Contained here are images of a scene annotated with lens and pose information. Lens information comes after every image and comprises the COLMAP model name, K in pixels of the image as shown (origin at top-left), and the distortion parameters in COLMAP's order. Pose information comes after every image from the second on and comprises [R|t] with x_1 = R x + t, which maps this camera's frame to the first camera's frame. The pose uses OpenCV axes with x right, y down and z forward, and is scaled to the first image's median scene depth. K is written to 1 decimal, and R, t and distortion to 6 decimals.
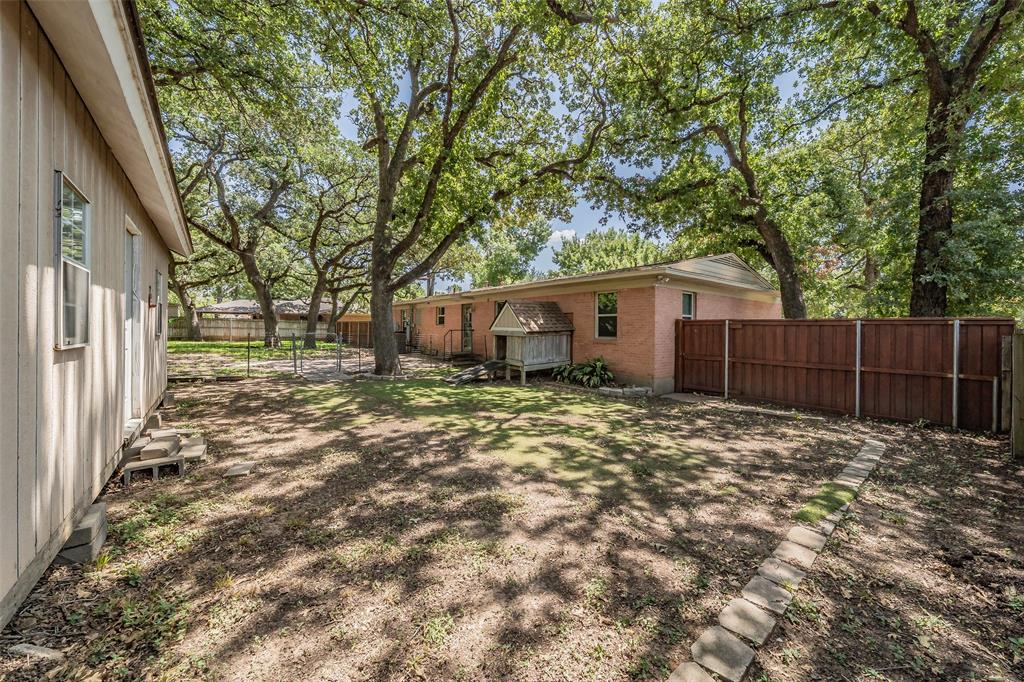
lens RADIAL K [[358.3, 0, 513.9], [0, 358.3, 336.0], [0, 0, 1]] dist [0.000401, 0.000048]
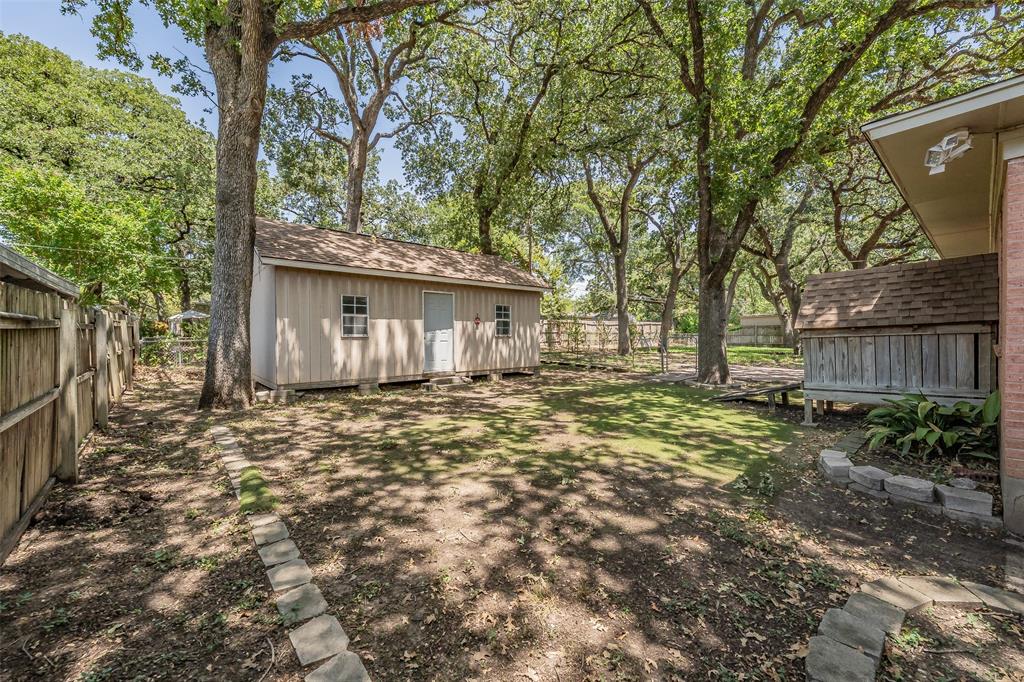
lens RADIAL K [[396.6, 0, 514.0], [0, 396.6, 334.6], [0, 0, 1]] dist [0.000446, -0.000071]
pose [[0.029585, -0.017850, -0.999403, 1.432062], [-0.011487, 0.999768, -0.018196, 0.038753], [0.999496, 0.012018, 0.029373, 1.210086]]
